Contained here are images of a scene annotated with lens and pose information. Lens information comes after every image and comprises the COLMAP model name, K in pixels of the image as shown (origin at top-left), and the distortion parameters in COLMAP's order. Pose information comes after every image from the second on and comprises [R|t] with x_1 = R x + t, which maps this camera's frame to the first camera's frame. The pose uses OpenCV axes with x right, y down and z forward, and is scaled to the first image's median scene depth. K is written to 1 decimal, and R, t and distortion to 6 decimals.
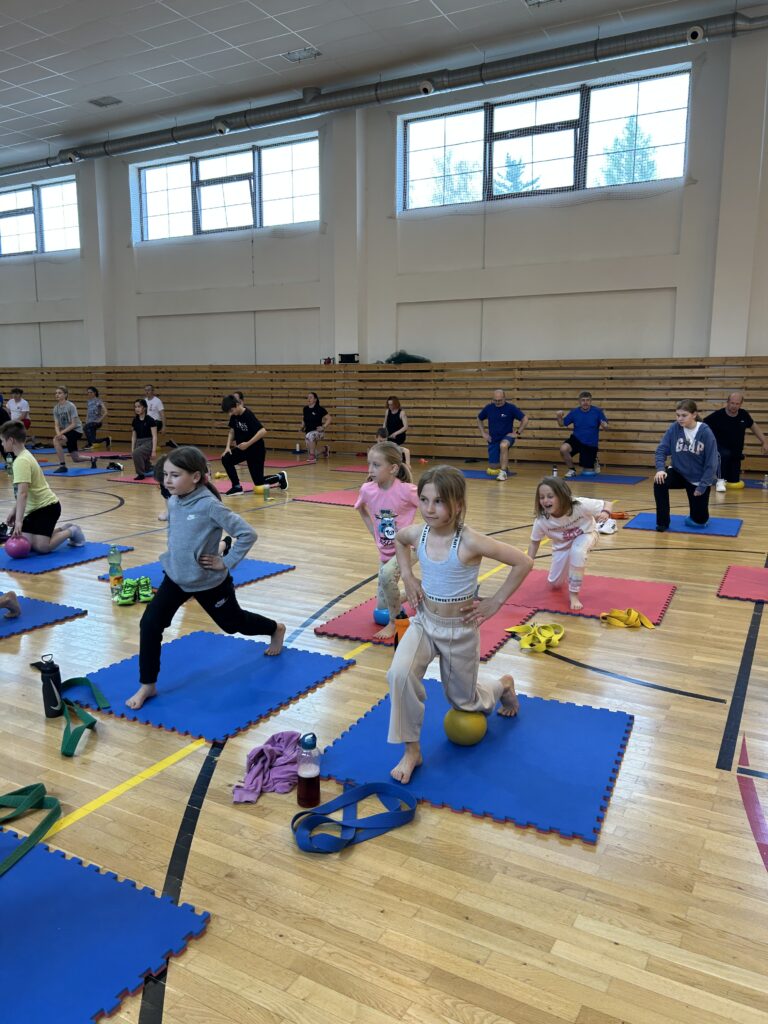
lens RADIAL K [[768.0, 0, 379.0], [0, 768.0, 521.0], [0, 0, 1]] dist [0.025612, -0.028965]
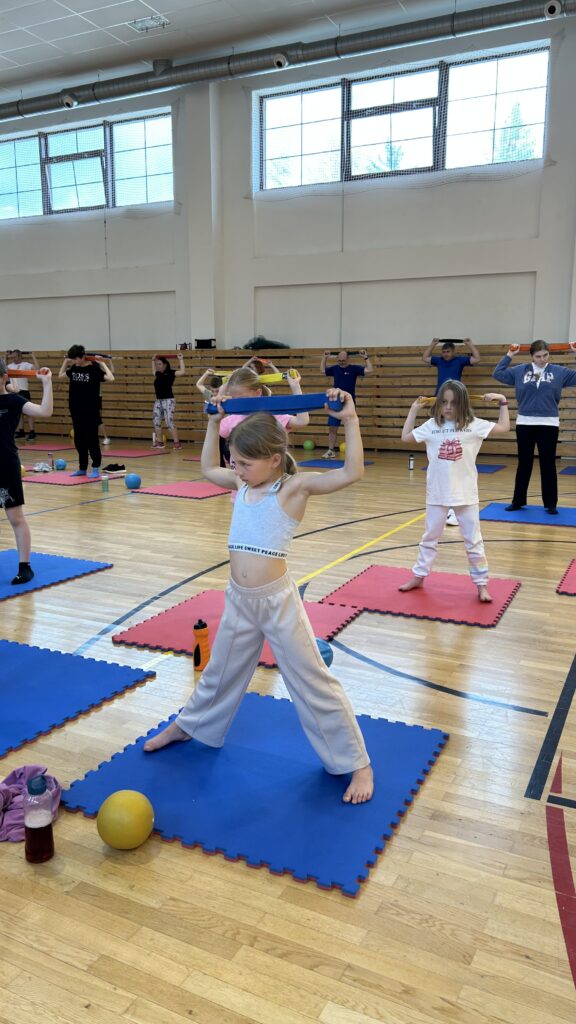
lens RADIAL K [[770.7, 0, 293.6], [0, 770.7, 522.4], [0, 0, 1]] dist [0.019225, -0.019218]
pose [[0.998881, -0.008057, 0.046602, 0.027442], [0.007368, 0.999861, 0.014931, -0.001671], [-0.046715, -0.014571, 0.998802, 0.027546]]
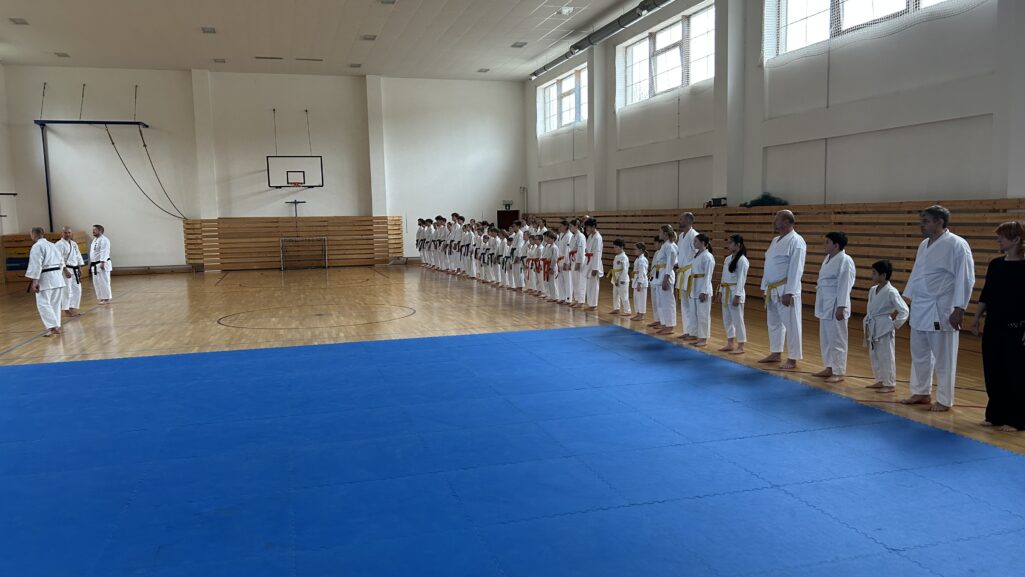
lens RADIAL K [[771.5, 0, 514.7], [0, 771.5, 295.7], [0, 0, 1]] dist [0.019225, -0.019218]
pose [[0.705305, 0.057647, -0.706557, 0.581858], [-0.098717, 0.994964, -0.017364, -0.043100], [0.701997, 0.081996, 0.707444, 0.072306]]
